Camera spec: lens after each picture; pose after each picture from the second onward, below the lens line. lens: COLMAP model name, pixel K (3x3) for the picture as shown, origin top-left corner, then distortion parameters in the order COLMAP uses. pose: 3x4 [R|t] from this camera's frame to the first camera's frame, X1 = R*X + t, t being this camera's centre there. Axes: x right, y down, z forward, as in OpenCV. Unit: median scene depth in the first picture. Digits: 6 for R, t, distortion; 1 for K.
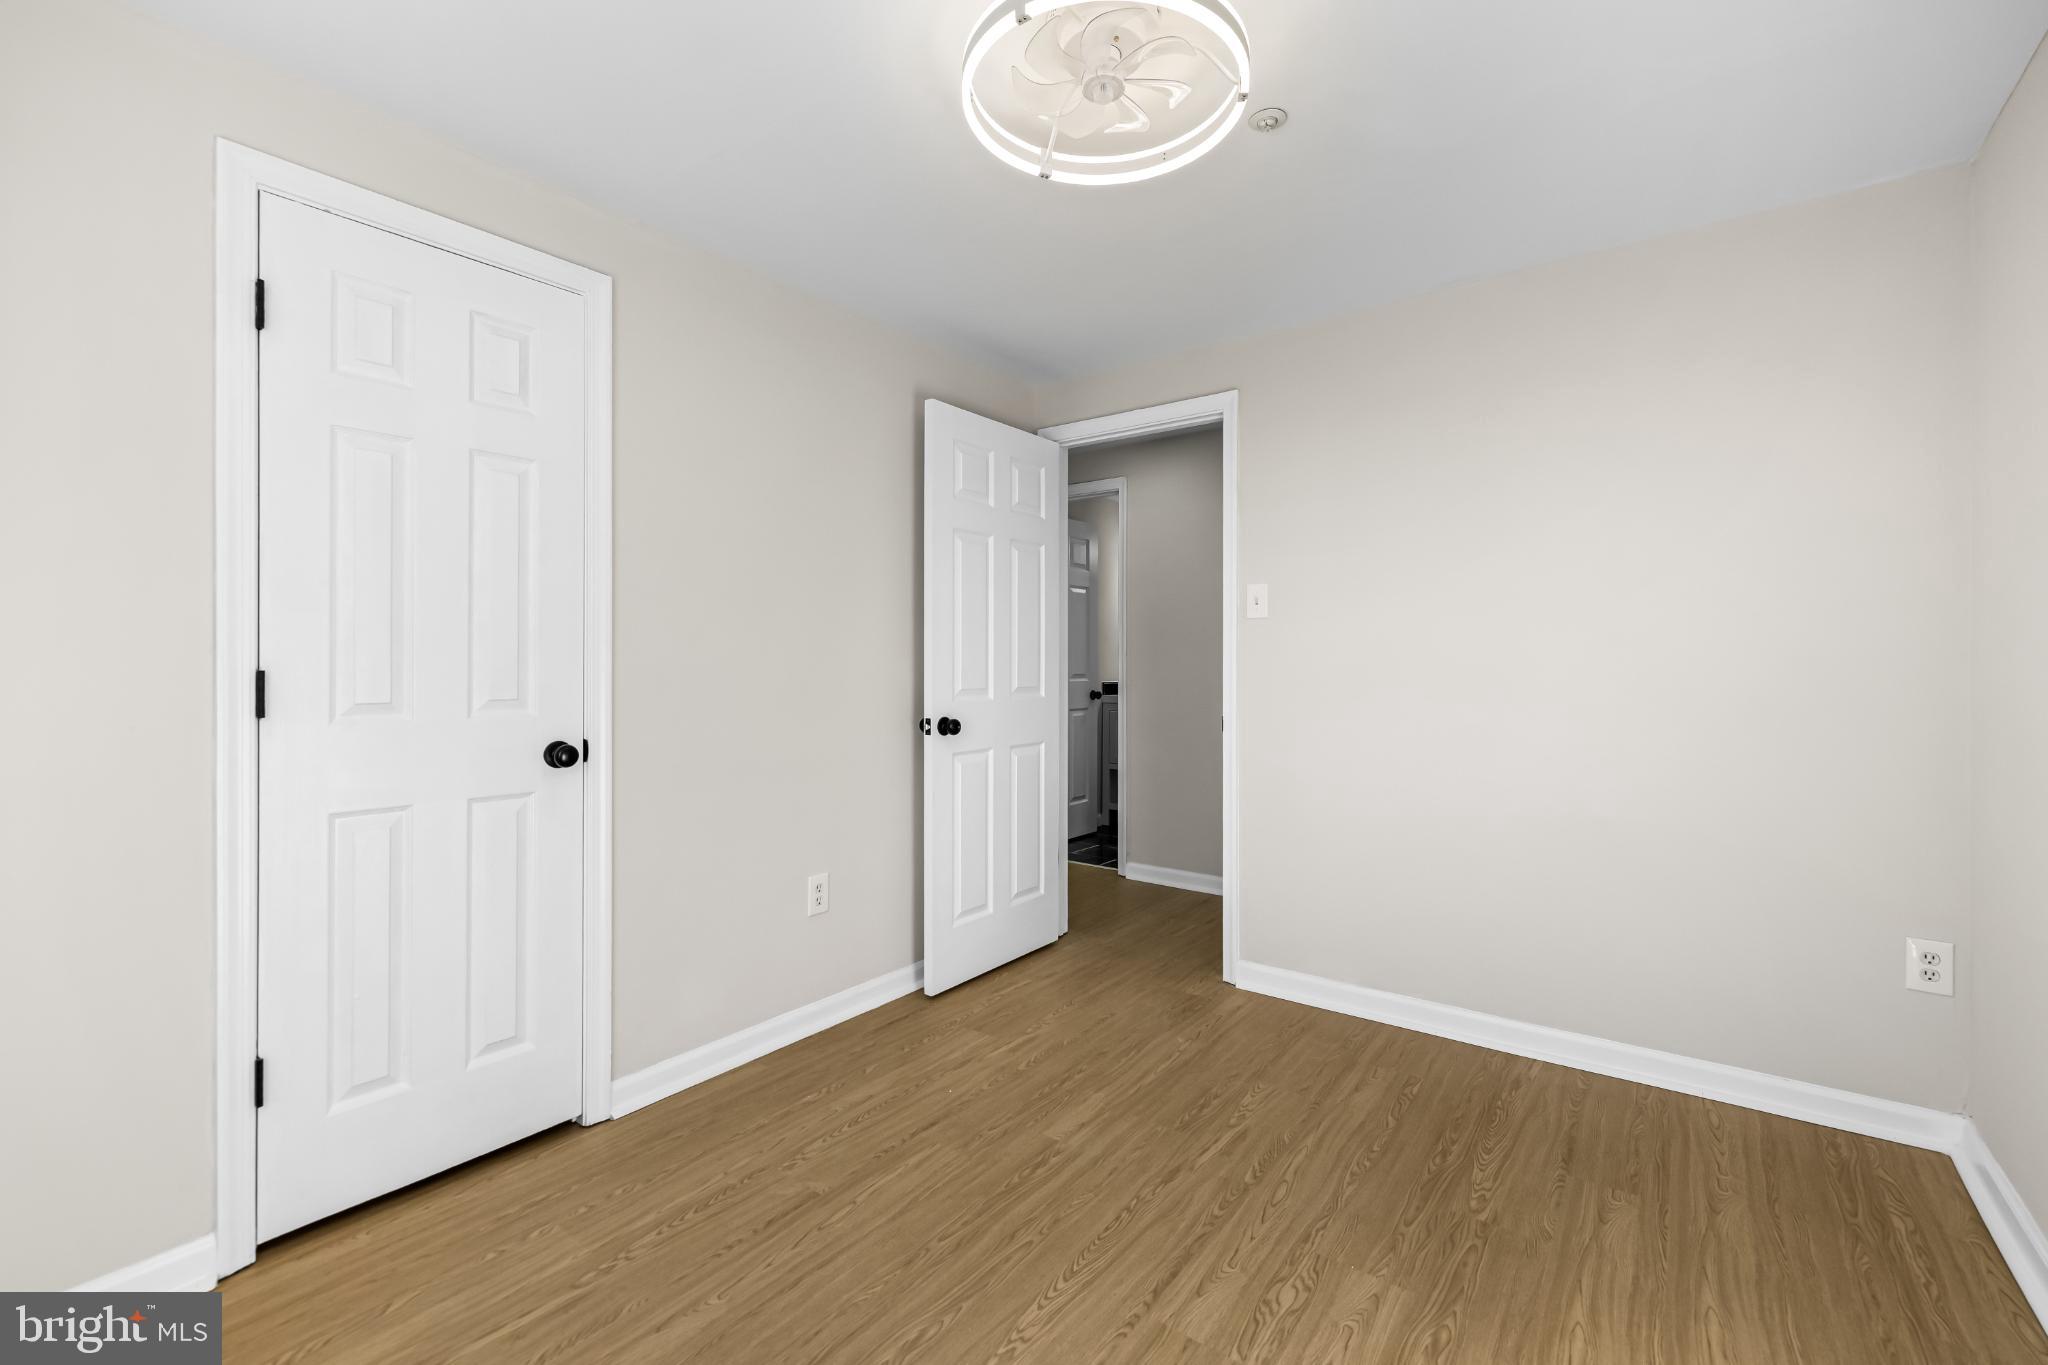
lens RADIAL K [[866.3, 0, 1024.7], [0, 866.3, 671.3], [0, 0, 1]] dist [-0.000082, -0.000018]
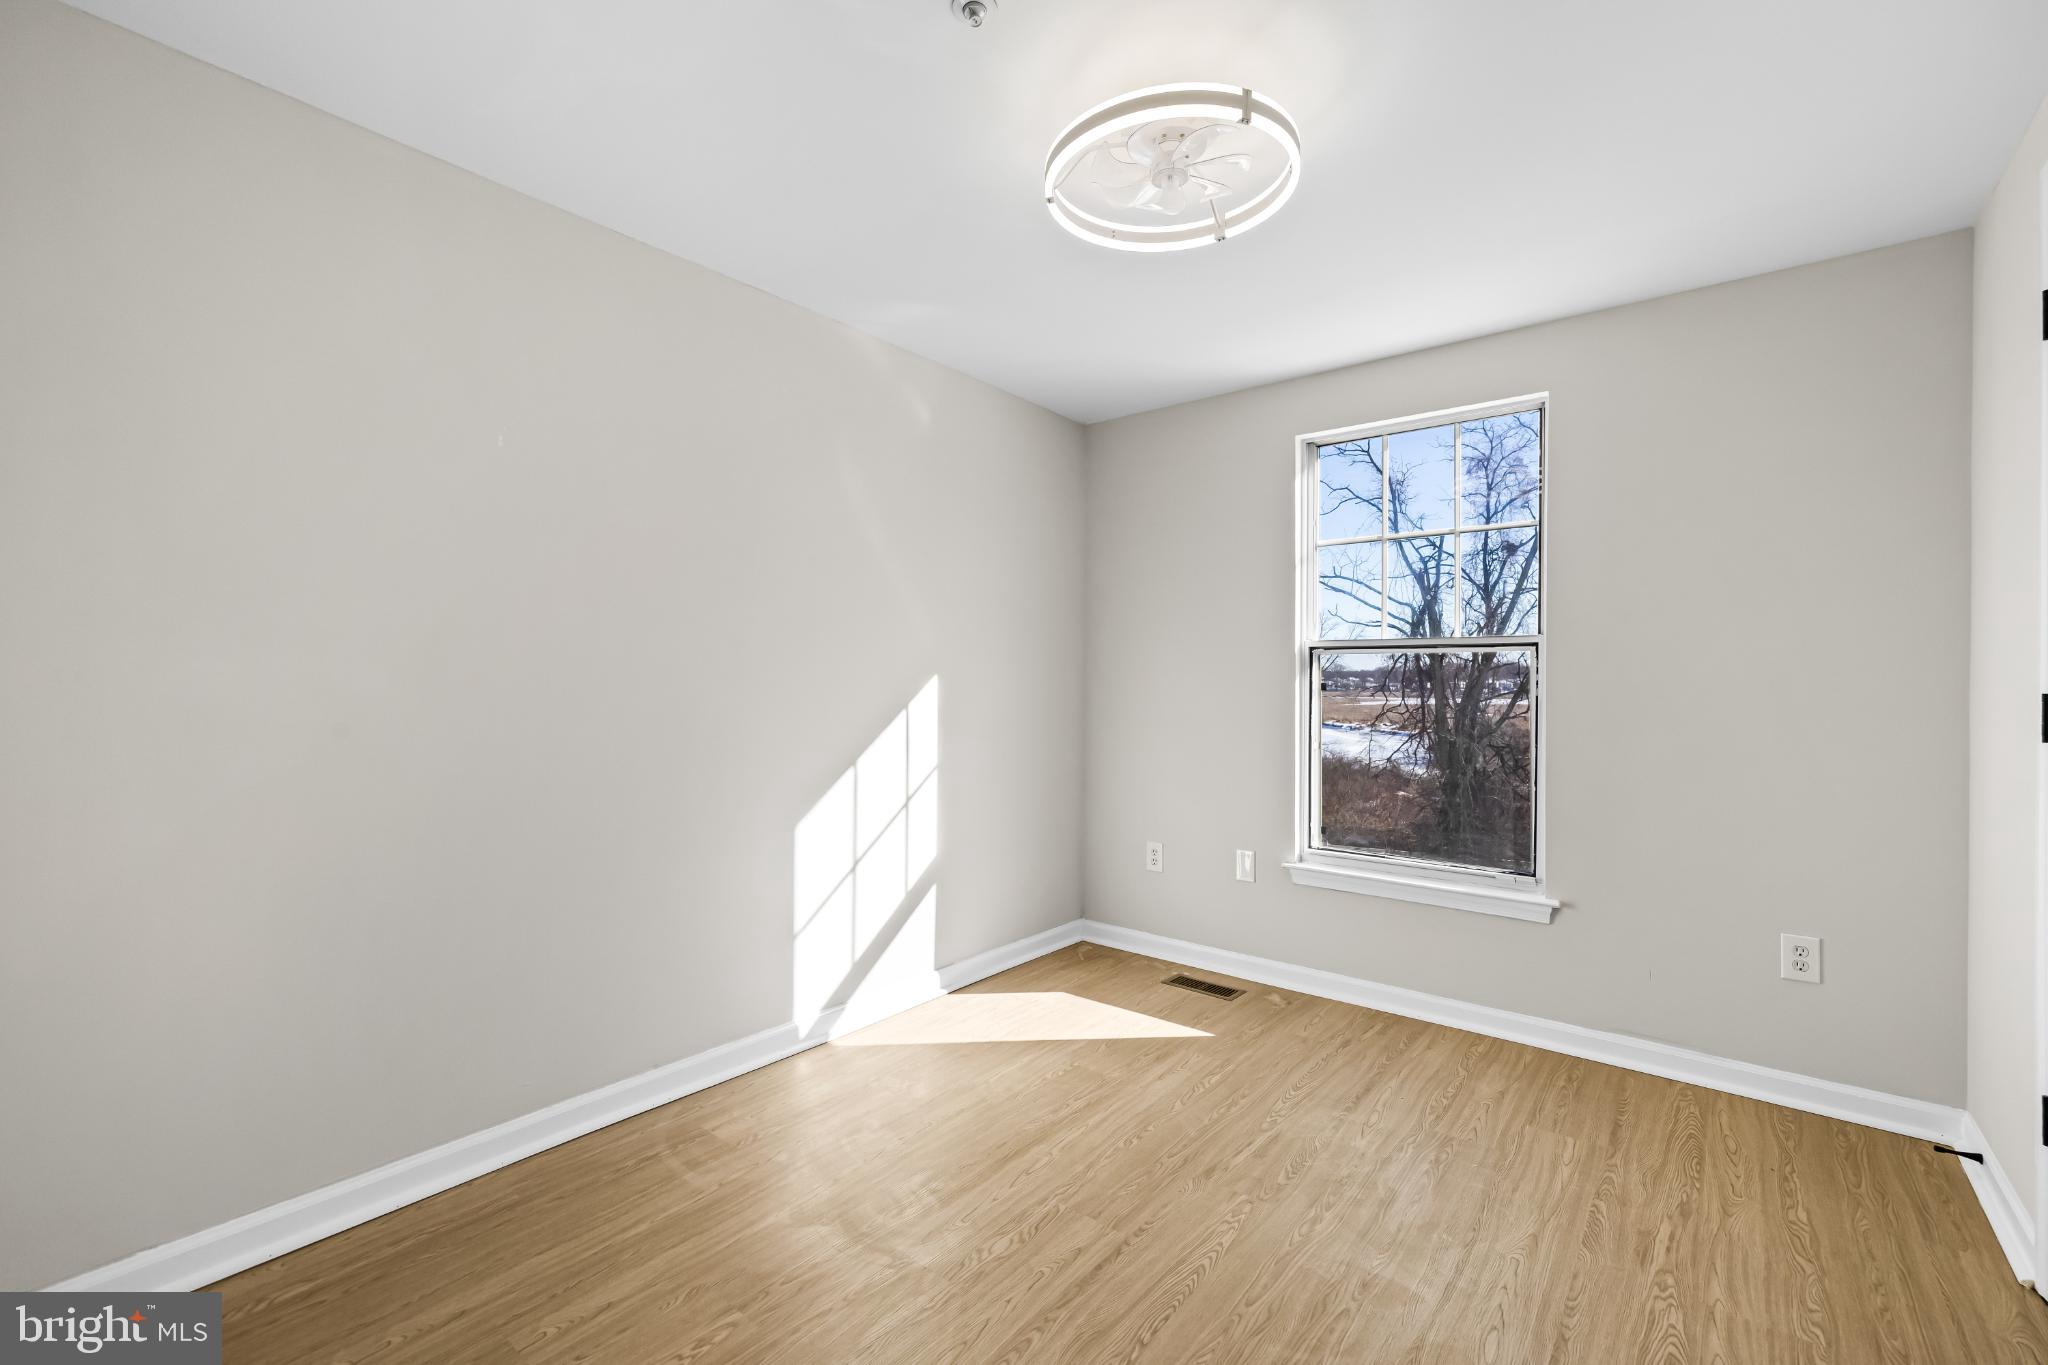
lens RADIAL K [[866.3, 0, 1023.3], [0, 866.3, 677.9], [0, 0, 1]] dist [-0.000082, -0.000018]
pose [[-0.999518, -0.003507, 0.030858, 0.235235], [-0.003157, 0.999930, 0.011395, -0.025519], [-0.030896, 0.011293, -0.999459, 2.050168]]
